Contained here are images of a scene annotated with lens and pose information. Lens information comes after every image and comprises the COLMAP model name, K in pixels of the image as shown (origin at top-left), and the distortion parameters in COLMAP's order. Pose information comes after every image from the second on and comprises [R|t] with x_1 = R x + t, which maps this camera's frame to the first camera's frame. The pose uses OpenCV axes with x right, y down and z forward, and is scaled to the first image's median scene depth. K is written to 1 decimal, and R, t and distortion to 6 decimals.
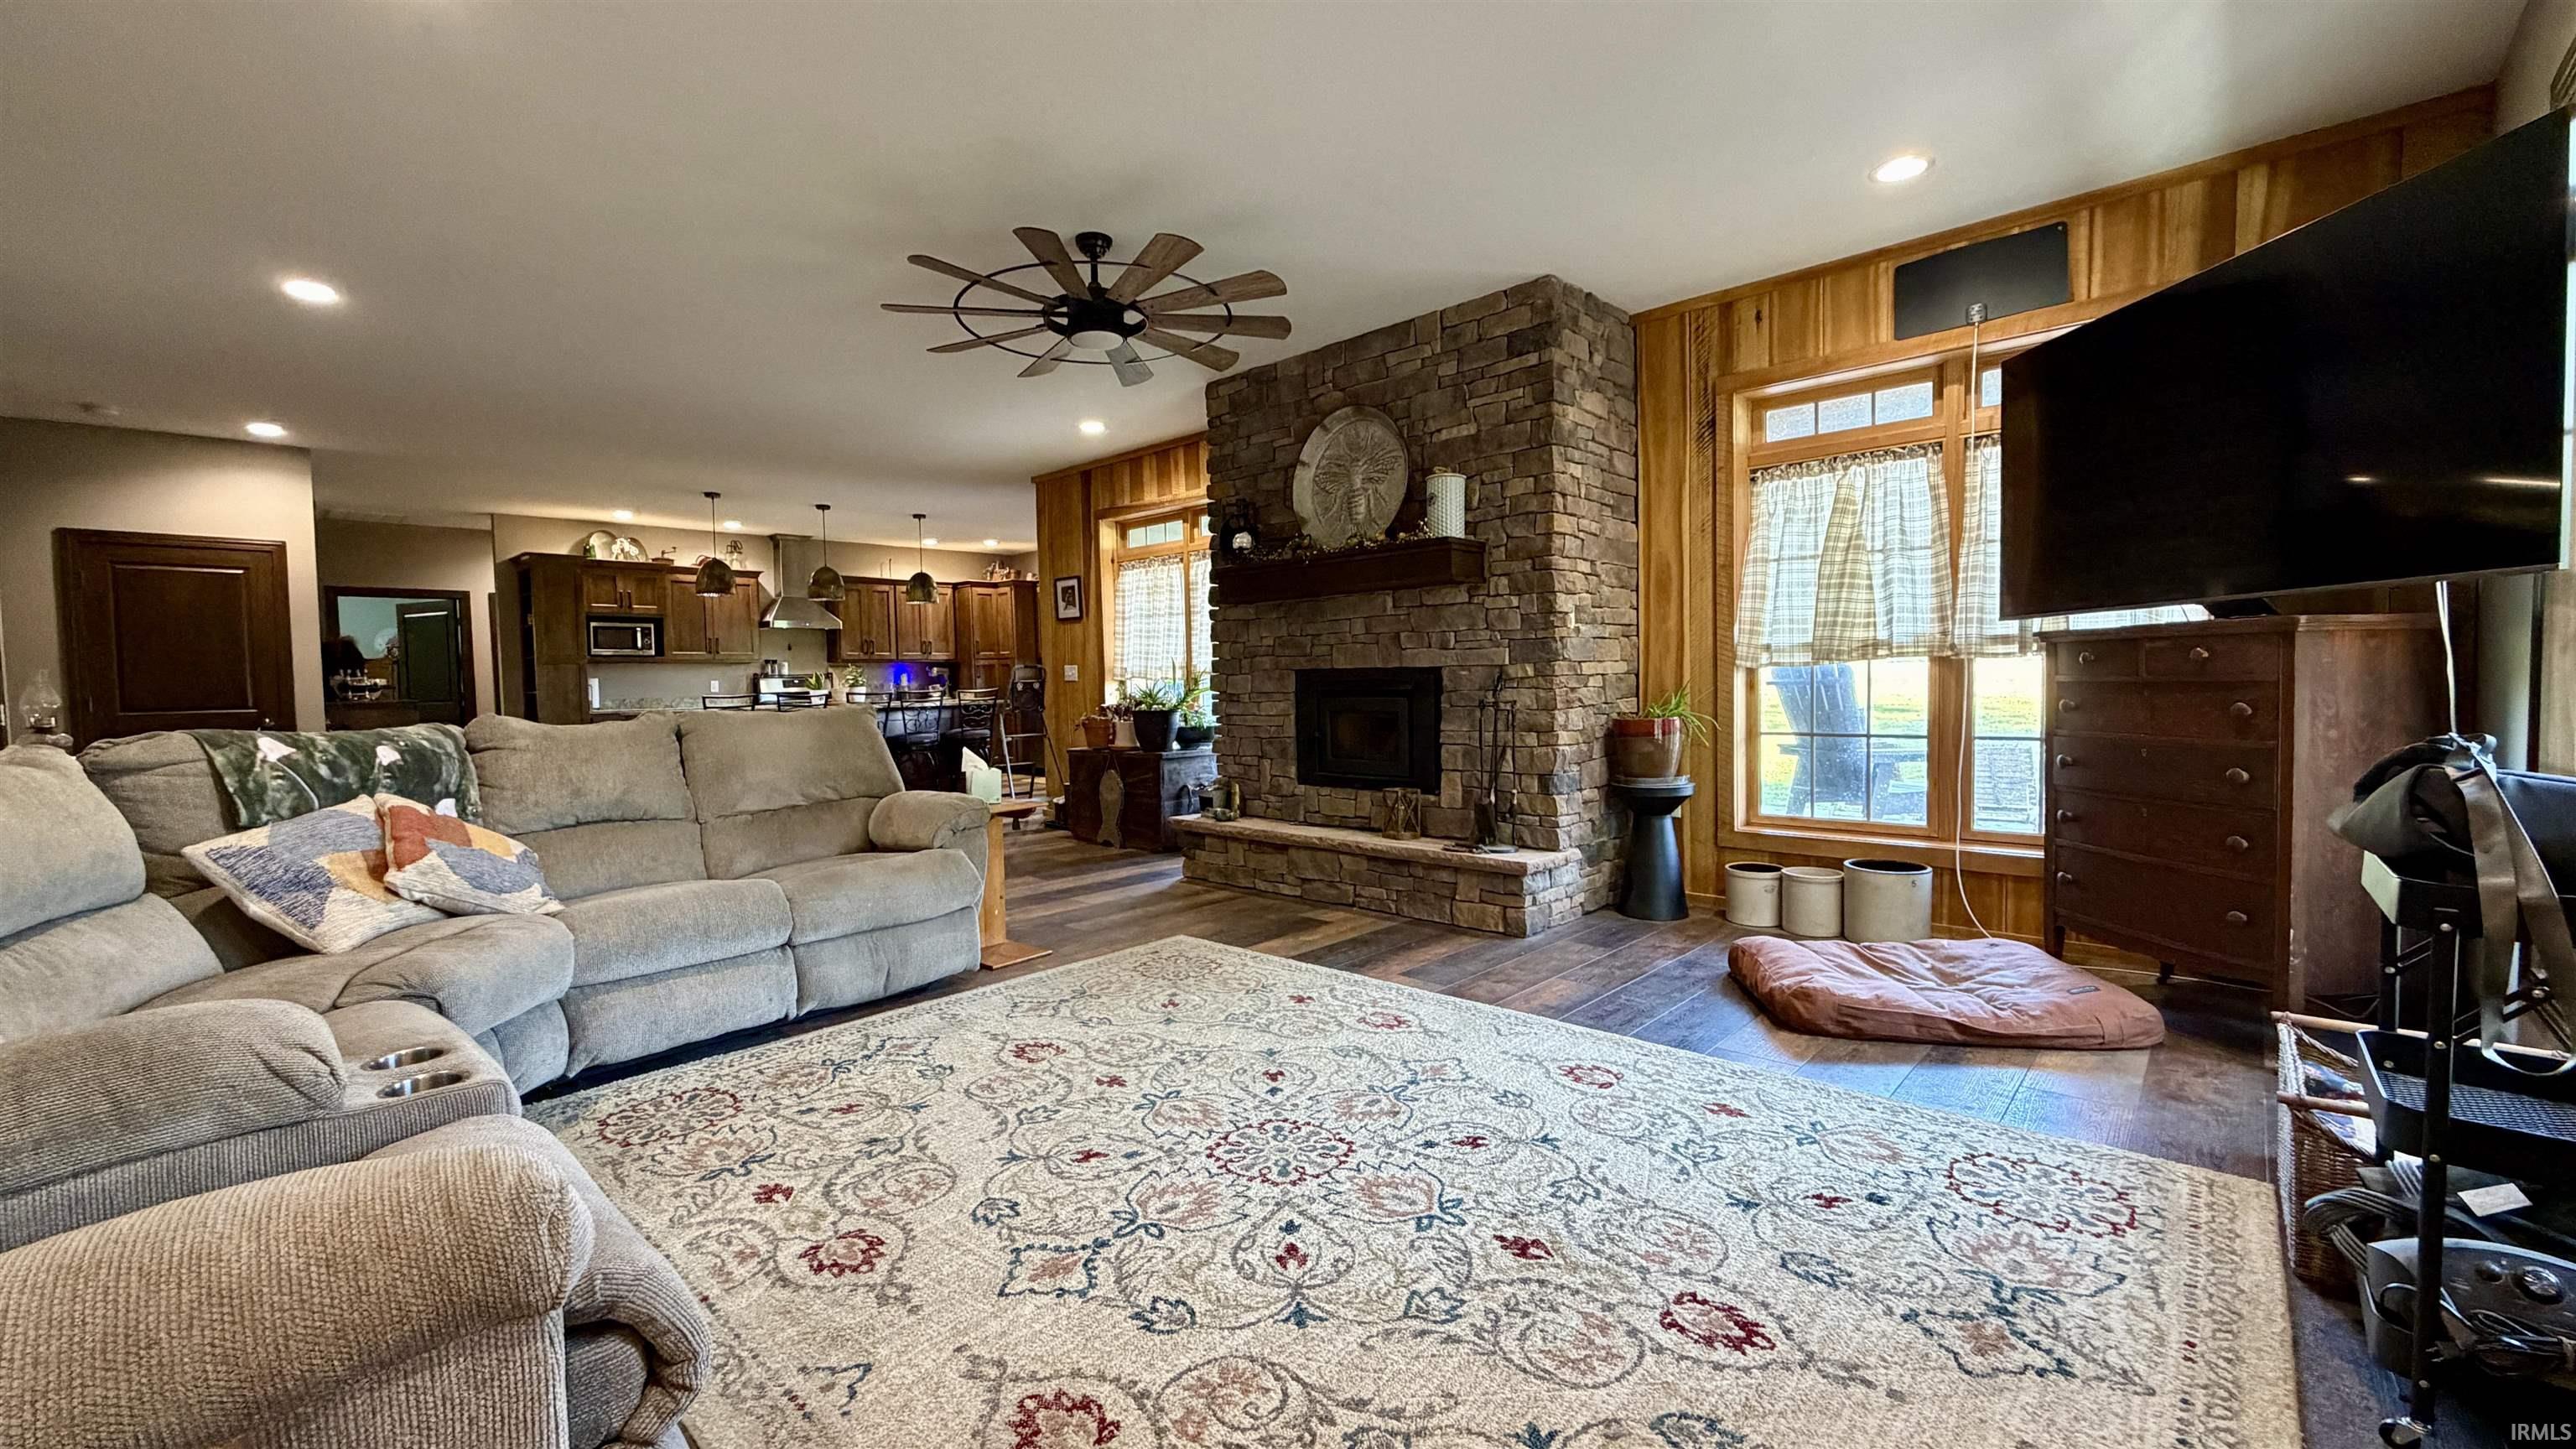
lens RADIAL K [[1053.1, 0, 1288.0], [0, 1053.1, 724.5], [0, 0, 1]] dist [-0.000312, -0.000043]
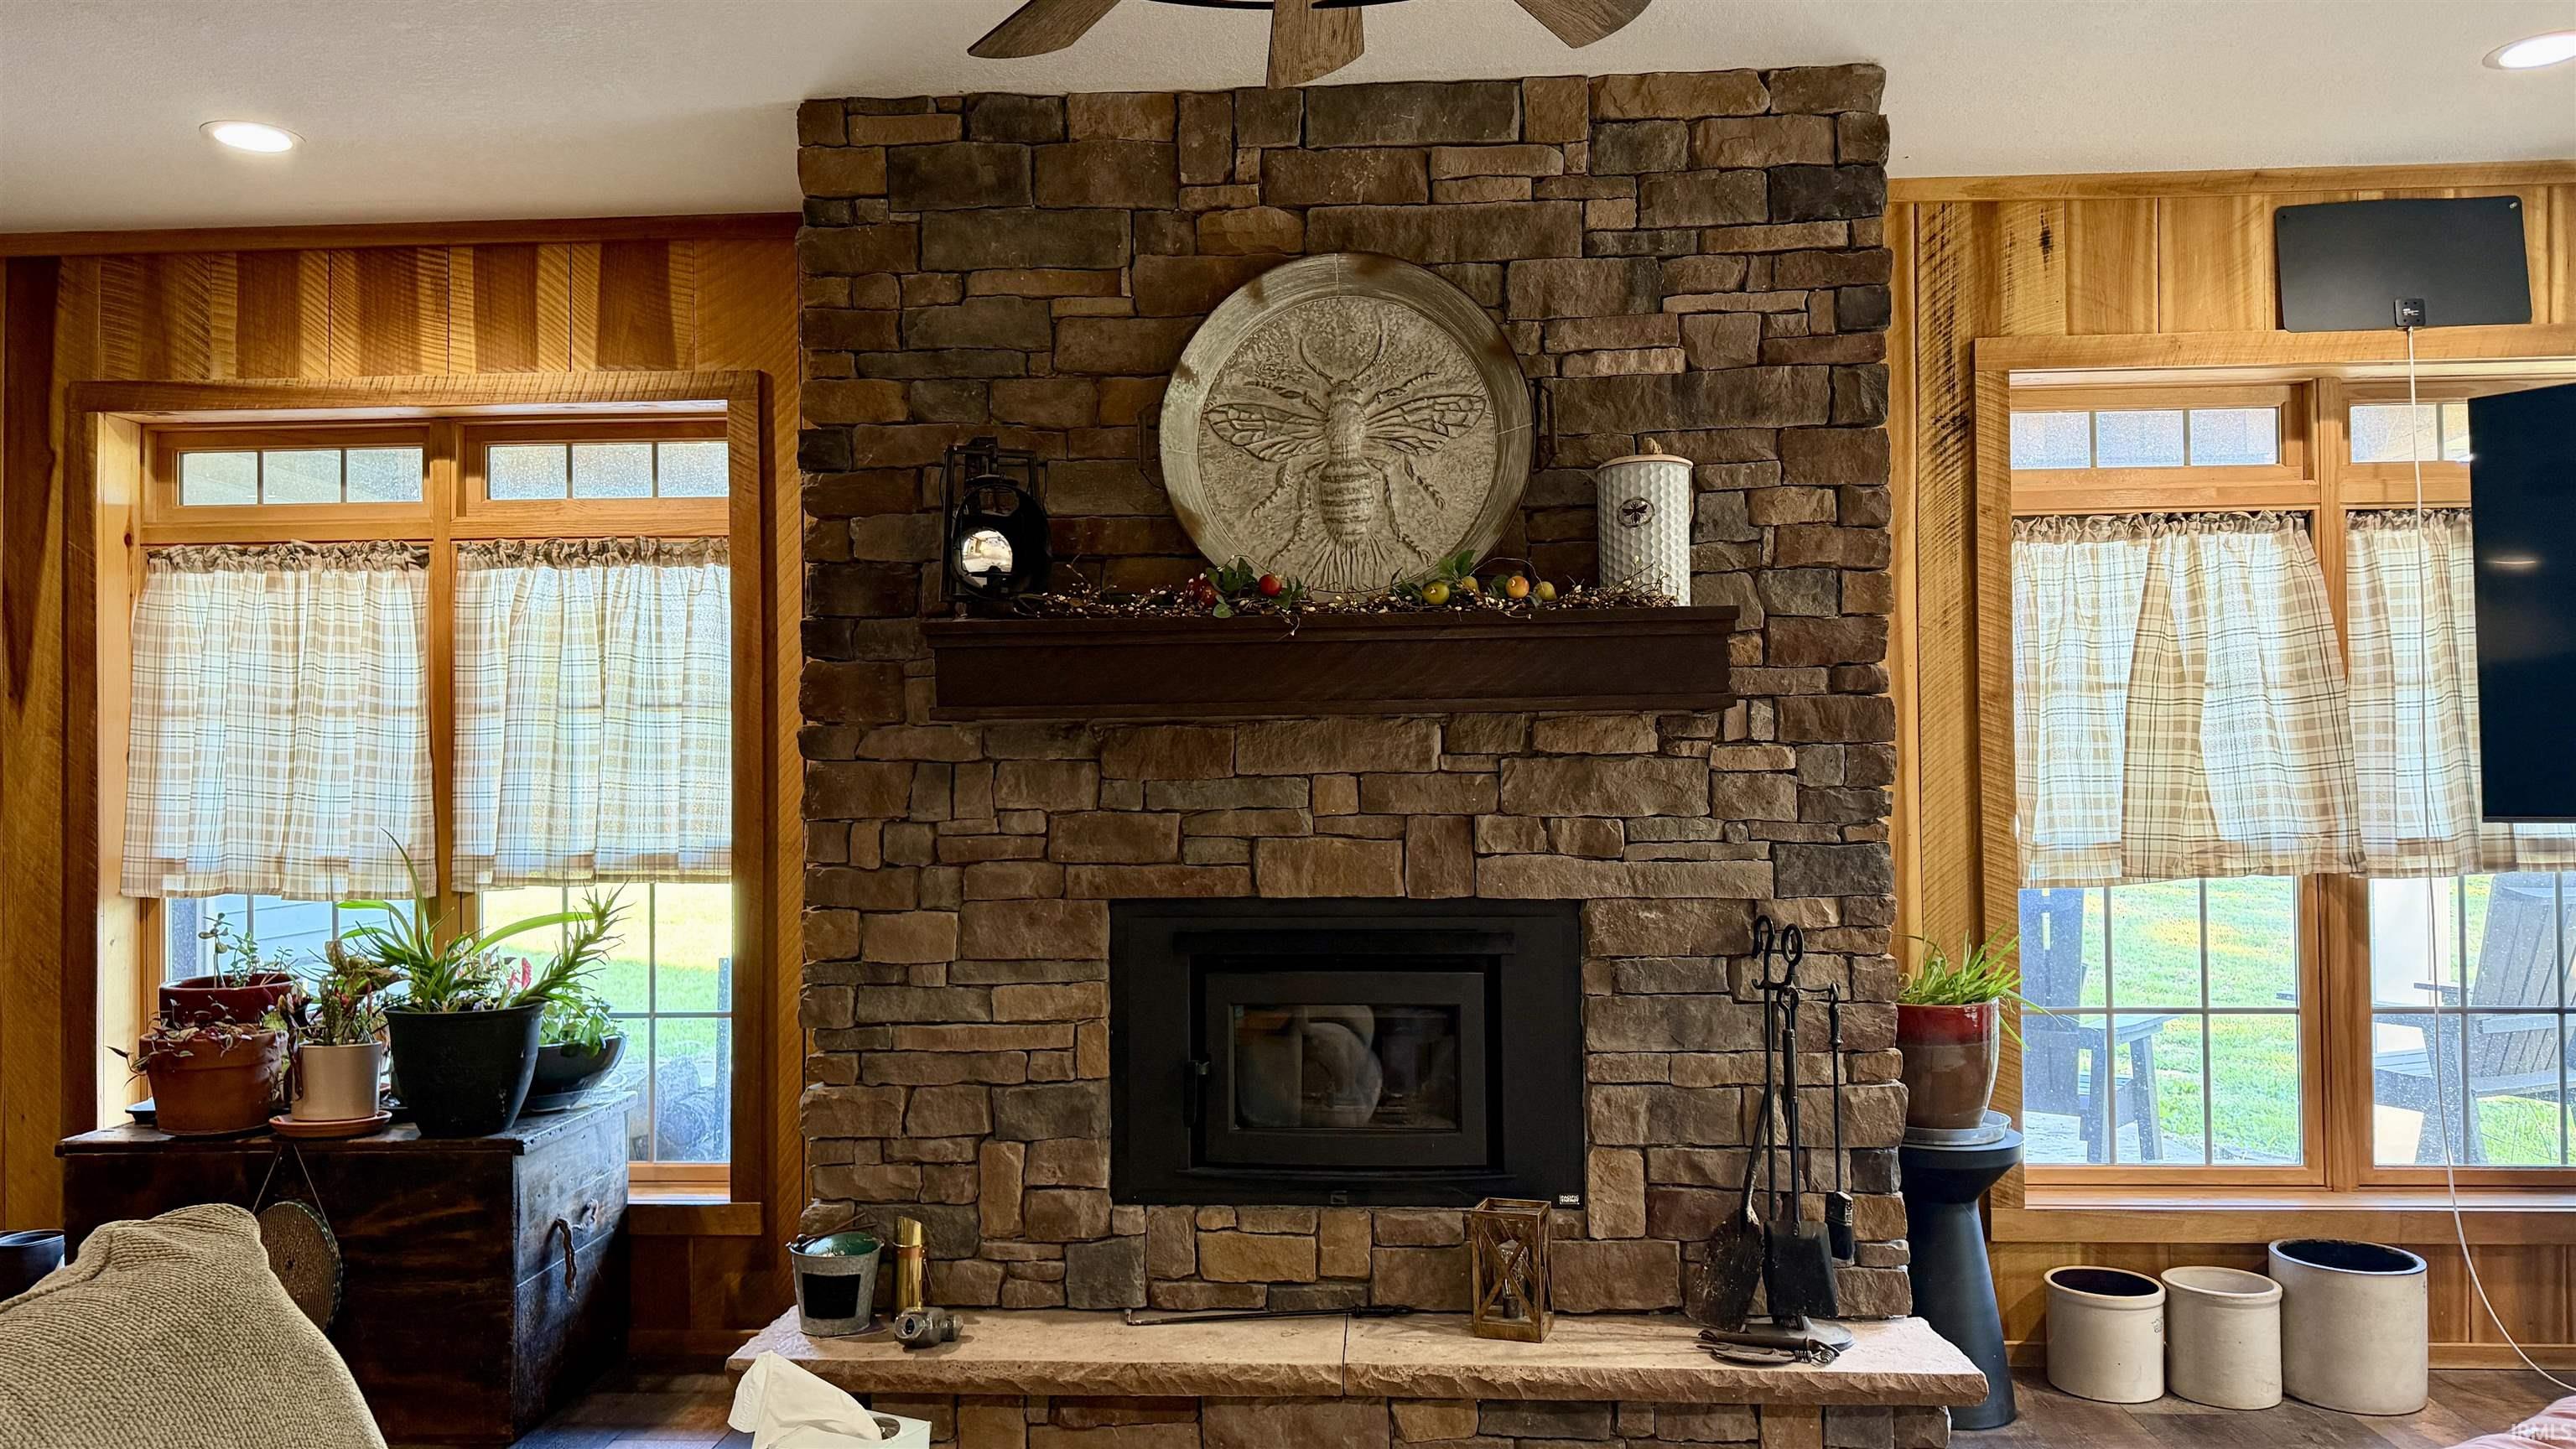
lens RADIAL K [[1805.6, 0, 1288.0], [0, 1805.6, 724.5], [0, 0, 1]] dist [0.120992, -0.163423]
pose [[0.758998, 0.030320, 0.650387, -0.434867], [0.022214, 0.997128, -0.072408, -0.076768], [-0.650714, 0.069405, 0.756144, 0.533835]]
